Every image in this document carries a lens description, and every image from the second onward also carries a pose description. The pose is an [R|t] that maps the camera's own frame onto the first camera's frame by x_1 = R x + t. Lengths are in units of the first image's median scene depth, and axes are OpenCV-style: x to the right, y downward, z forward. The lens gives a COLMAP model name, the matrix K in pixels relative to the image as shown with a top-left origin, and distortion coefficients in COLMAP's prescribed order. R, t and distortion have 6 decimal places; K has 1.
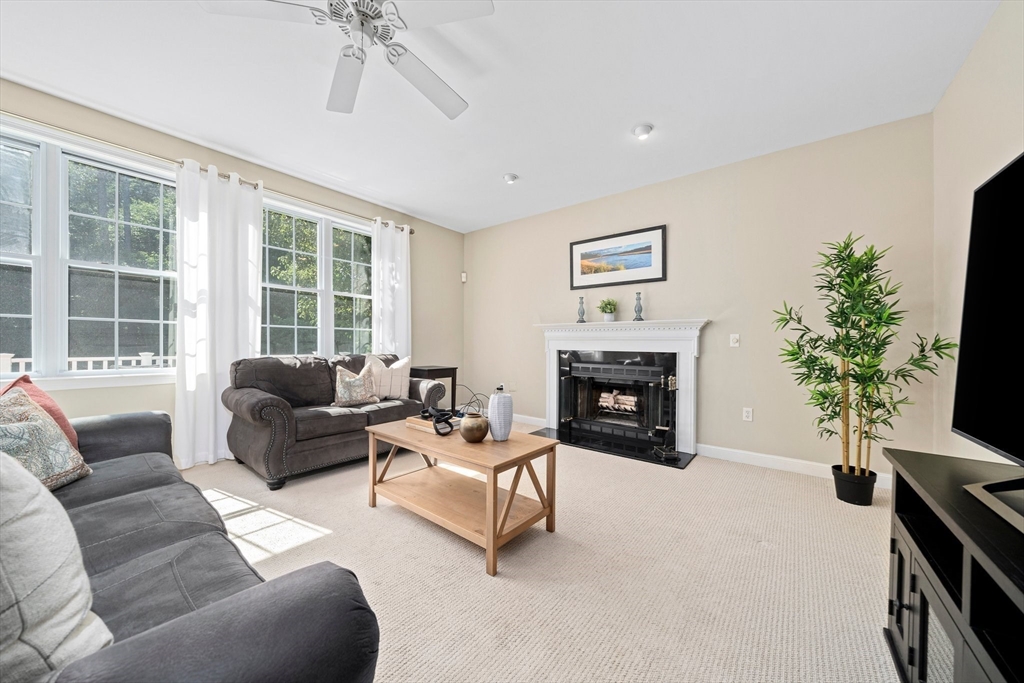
lens RADIAL K [[356.8, 0, 515.4], [0, 356.8, 349.7], [0, 0, 1]] dist [-0.000211, 0.000010]
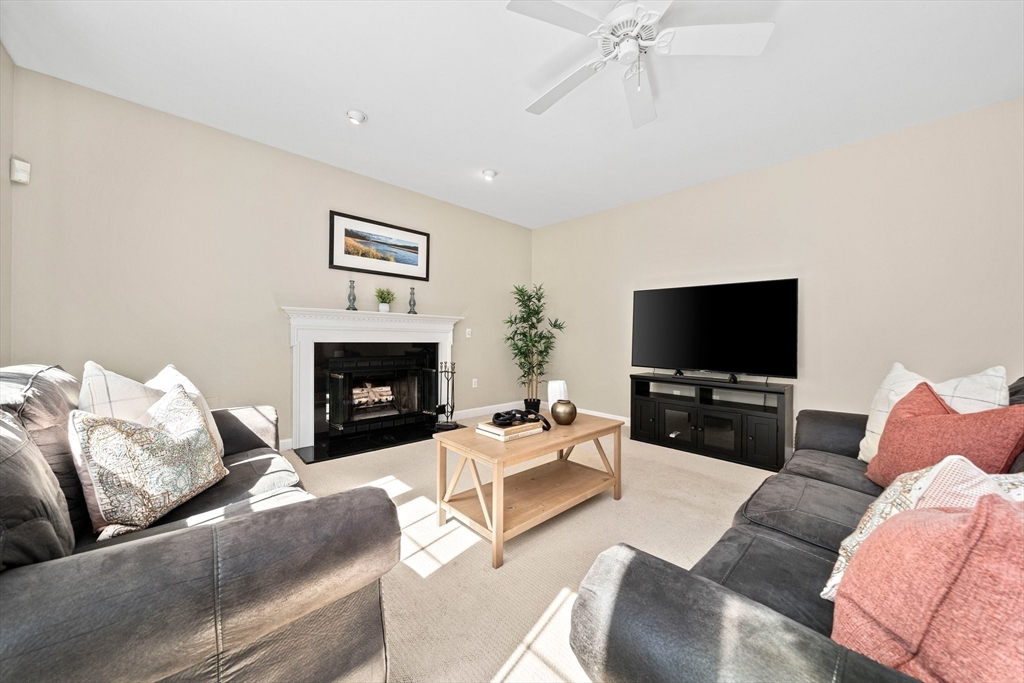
lens RADIAL K [[358.0, 0, 516.3], [0, 358.0, 340.0], [0, 0, 1]] dist [-0.000471, 0.000015]
pose [[0.140943, -0.014187, 0.989916, -0.654880], [0.004290, 0.999897, 0.013719, -0.014771], [-0.990008, 0.002313, 0.140989, 0.511228]]
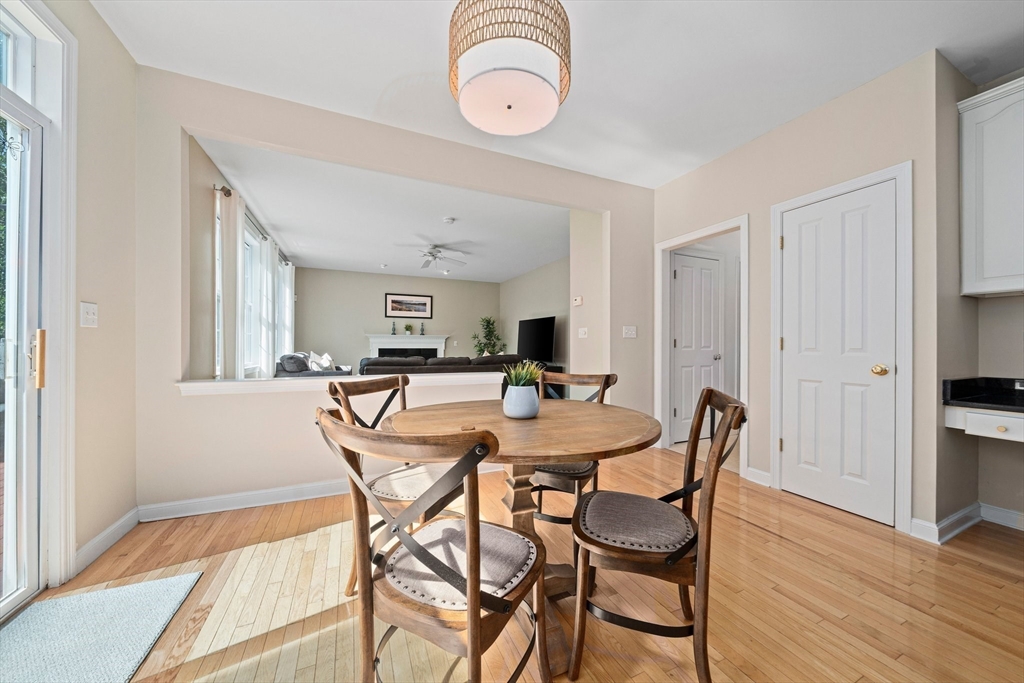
lens RADIAL K [[358.0, 0, 516.3], [0, 358.0, 340.0], [0, 0, 1]] dist [-0.000471, 0.000015]
pose [[0.461694, 0.008308, 0.887000, -1.367849], [0.017371, 0.999680, -0.018405, 0.004887], [-0.886869, 0.023905, 0.461402, -0.582117]]
